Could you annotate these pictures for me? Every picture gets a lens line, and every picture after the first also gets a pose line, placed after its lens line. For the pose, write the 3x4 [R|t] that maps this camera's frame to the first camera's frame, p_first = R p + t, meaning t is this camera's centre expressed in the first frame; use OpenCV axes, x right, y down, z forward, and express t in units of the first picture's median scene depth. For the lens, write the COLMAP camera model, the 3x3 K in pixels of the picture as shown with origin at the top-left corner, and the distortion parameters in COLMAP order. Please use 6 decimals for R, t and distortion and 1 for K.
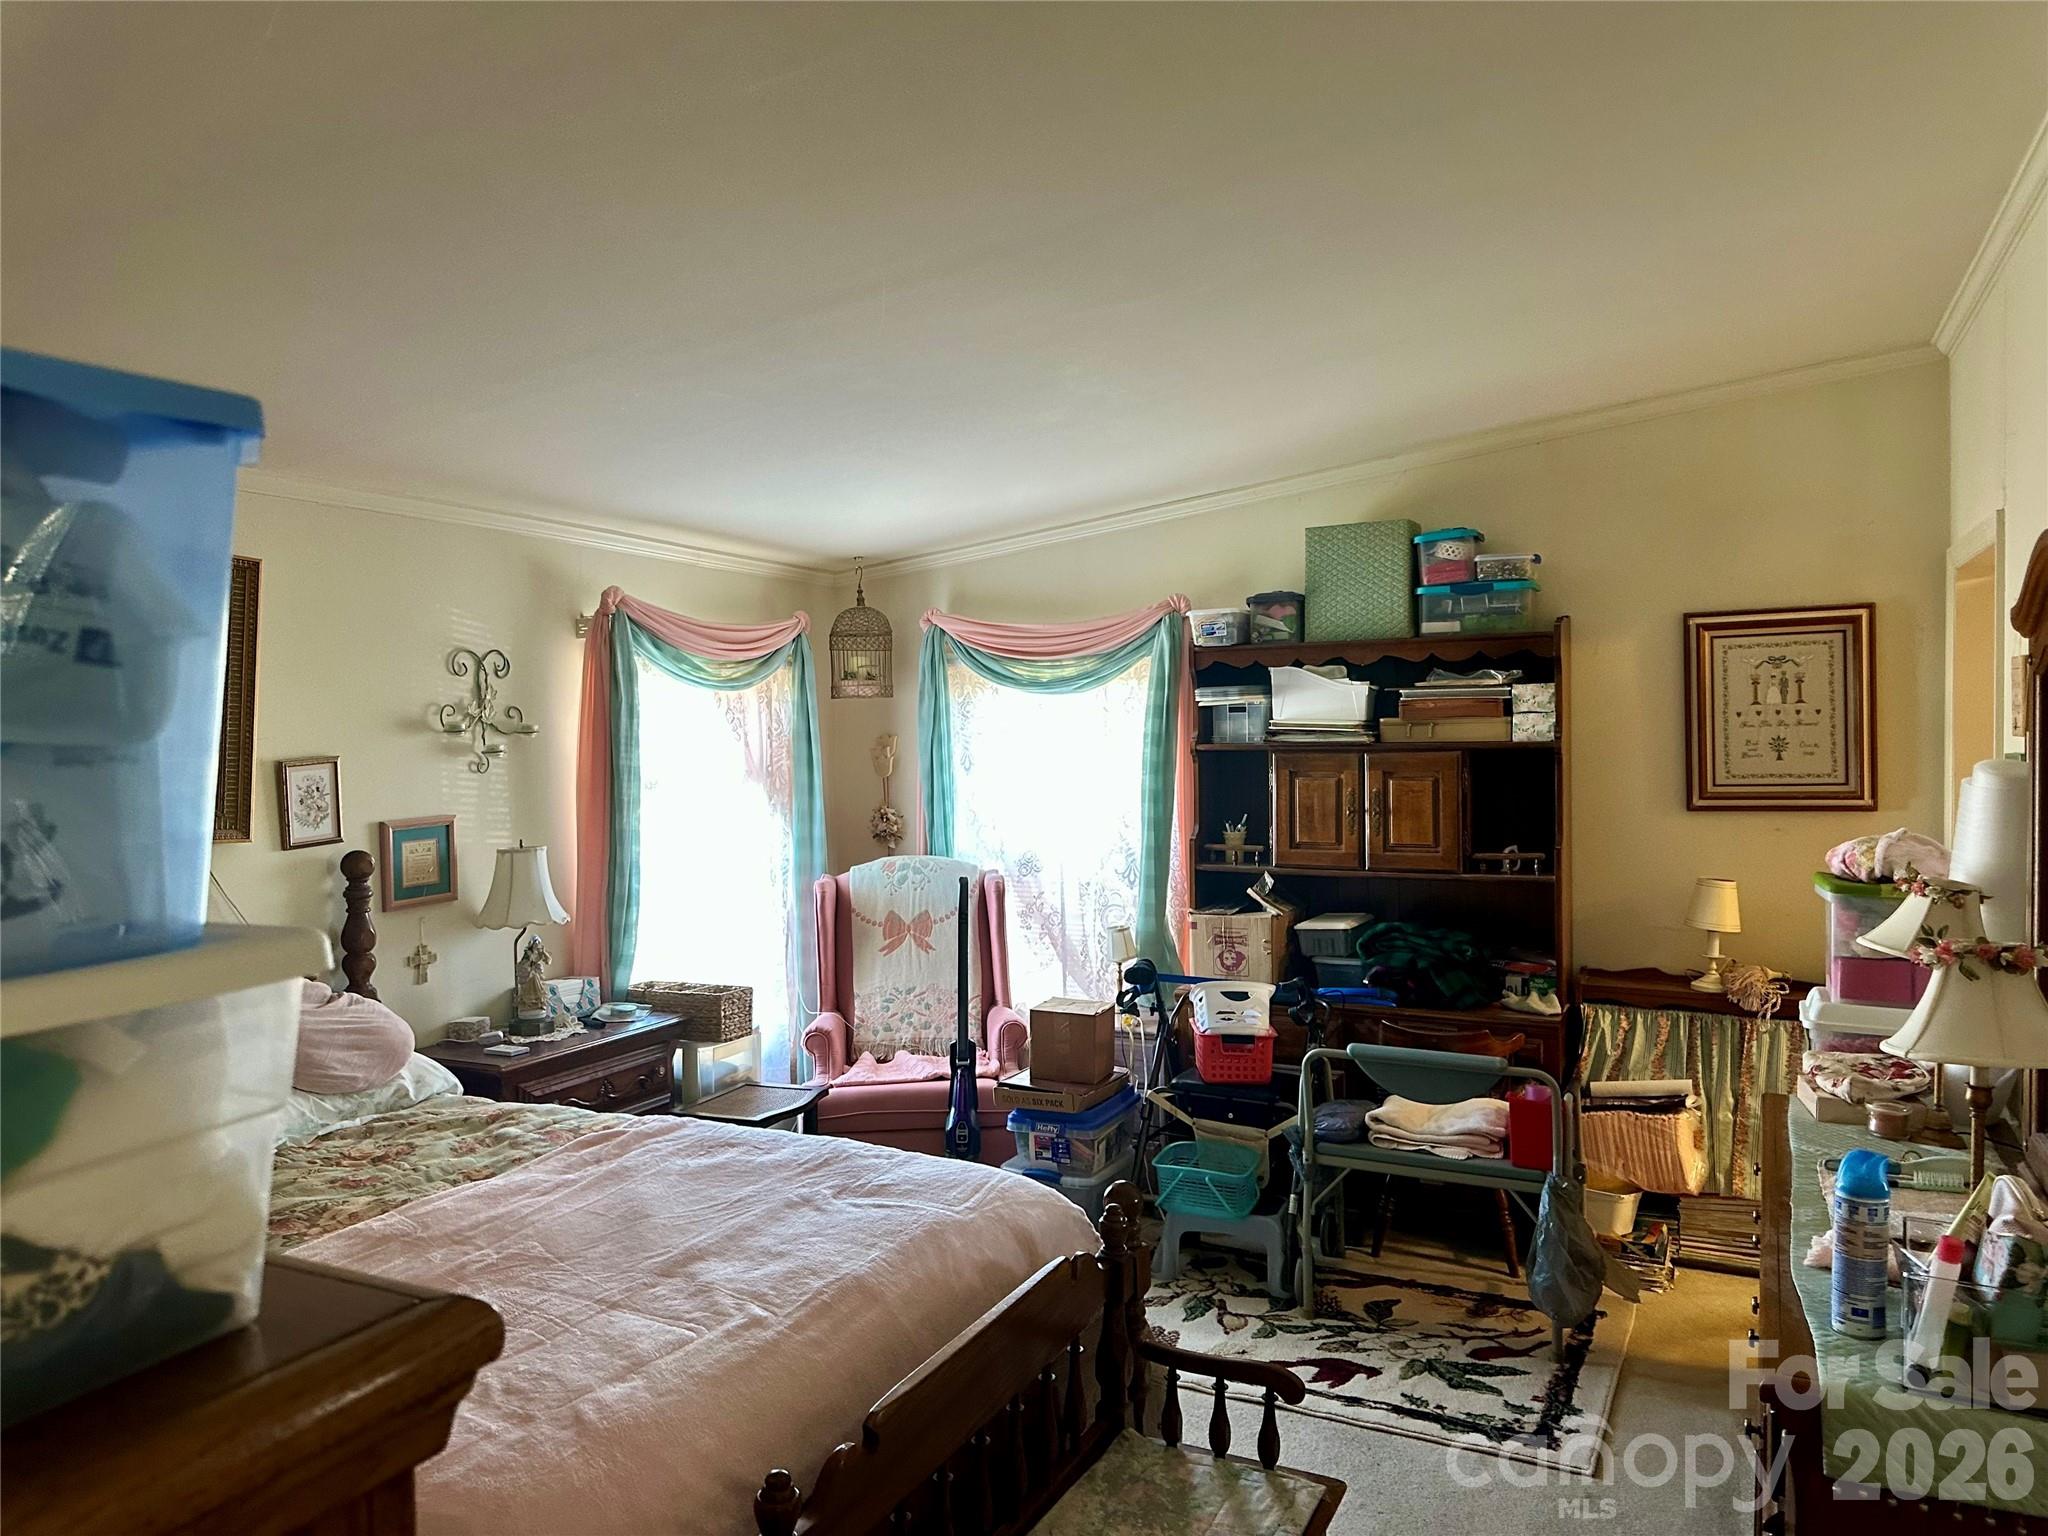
lens RADIAL K [[1401.4, 0, 1024.0], [0, 1401.4, 768.0], [0, 0, 1]] dist [0.002094, 0.000310]
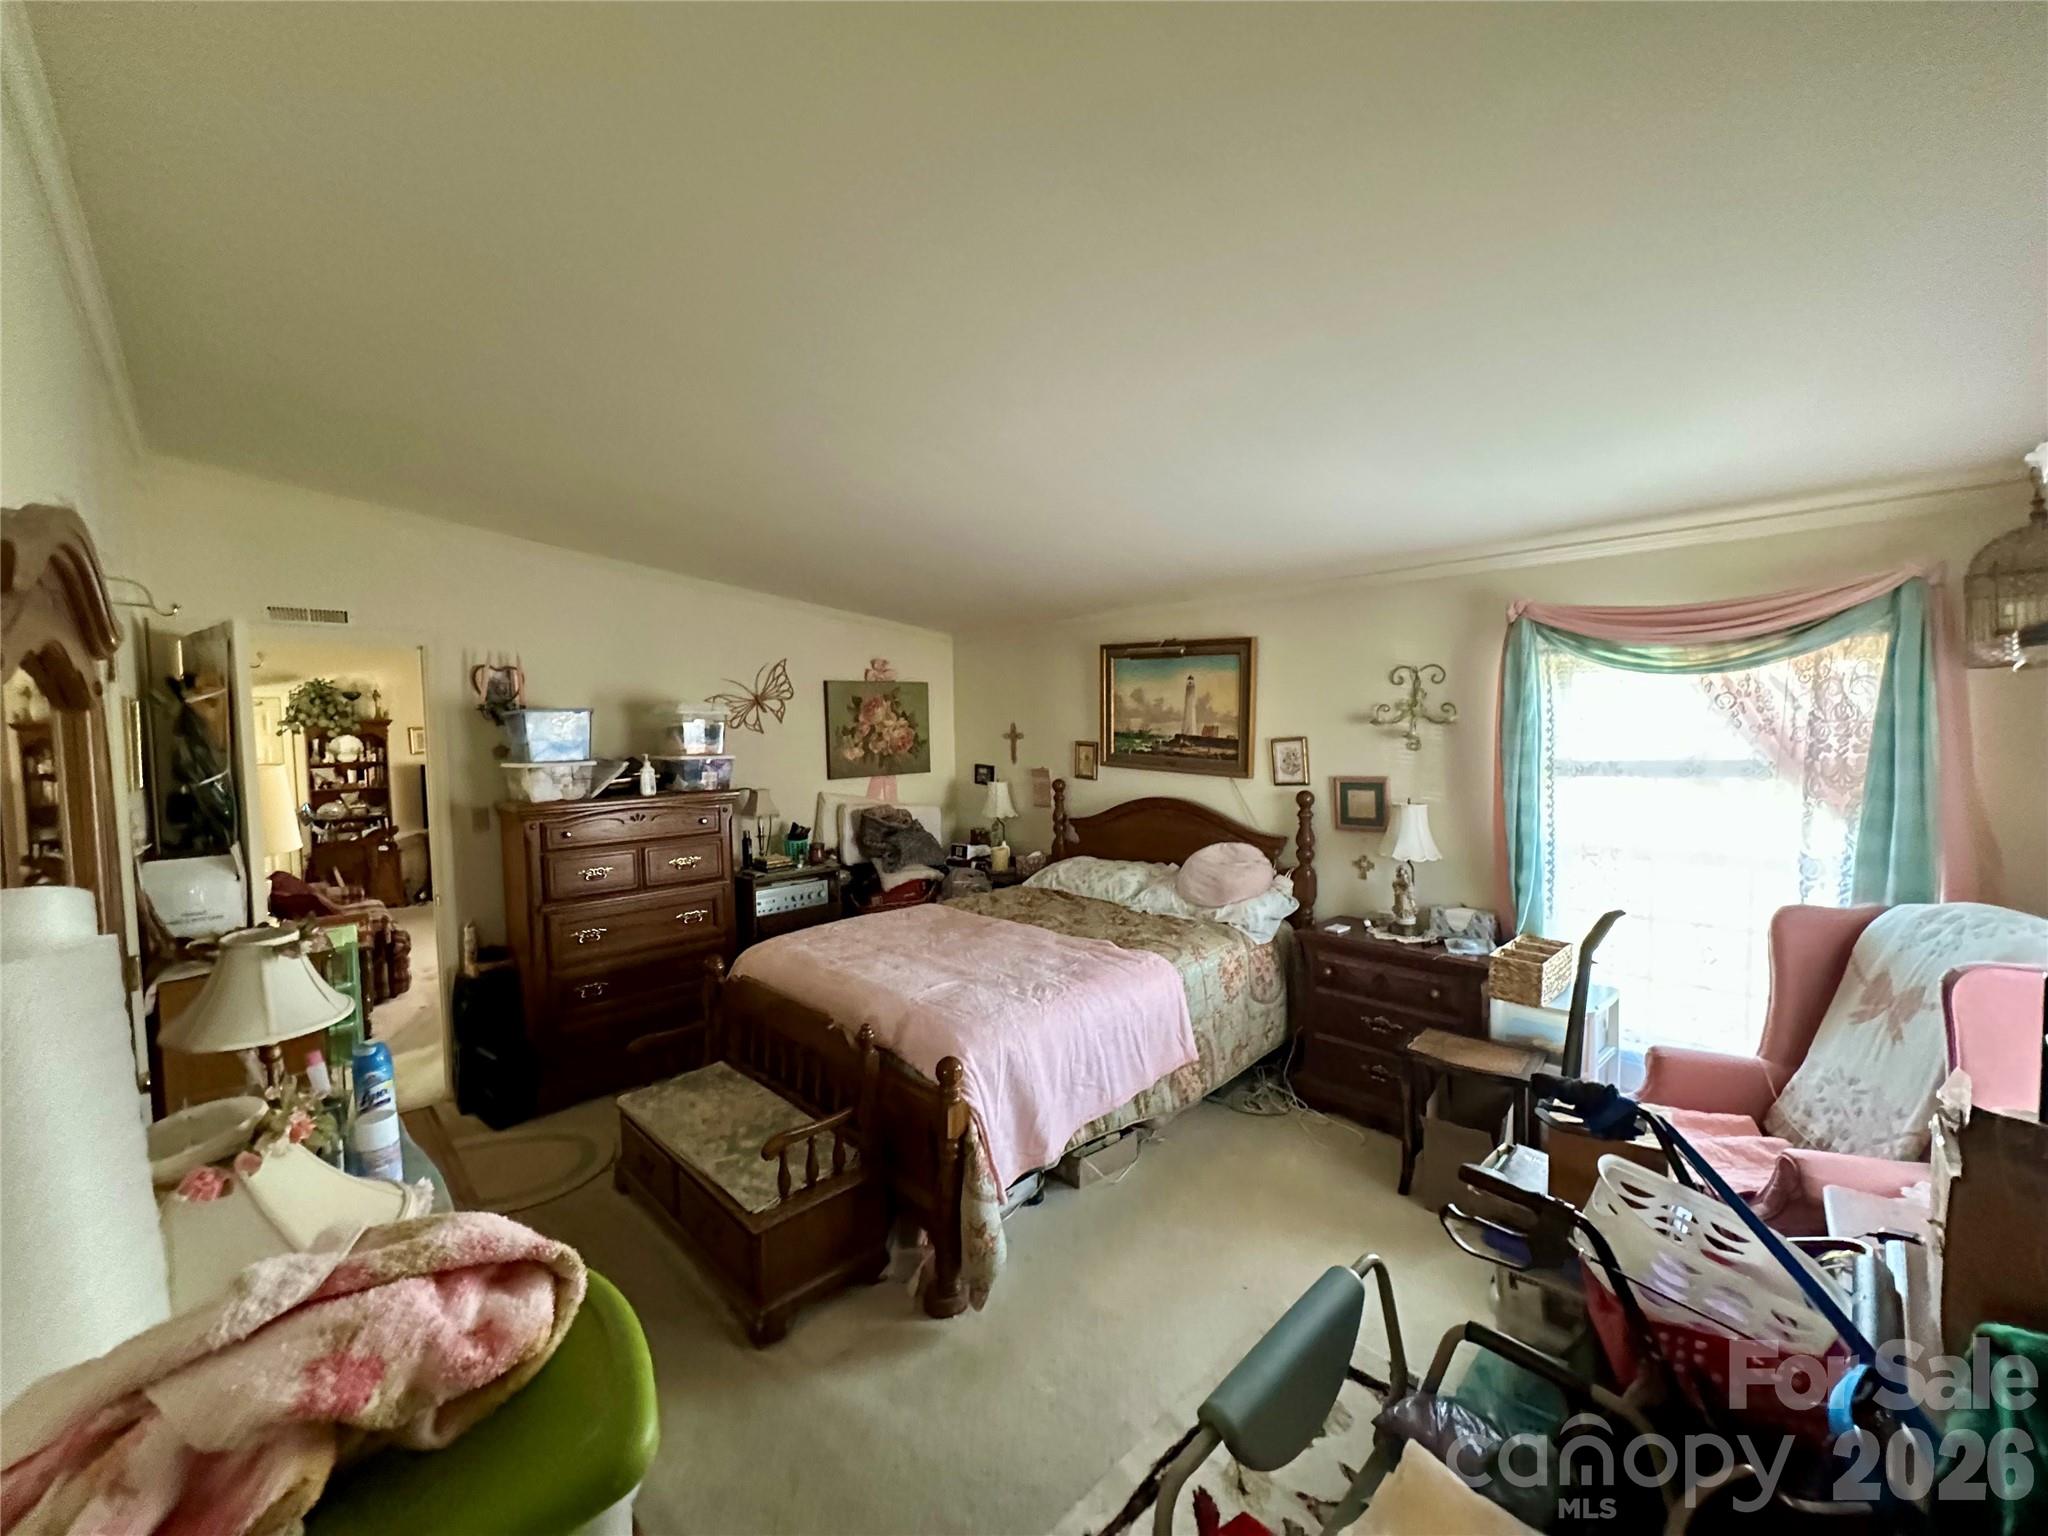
lens RADIAL K [[815.2, 0, 1024.0], [0, 815.2, 768.0], [0, 0, 1]] dist [-0.001590, -0.000344]
pose [[-0.324471, 0.070306, -0.943279, 0.559460], [-0.001413, 0.997197, 0.074810, -0.041908], [0.945894, 0.025606, -0.323462, 0.922227]]
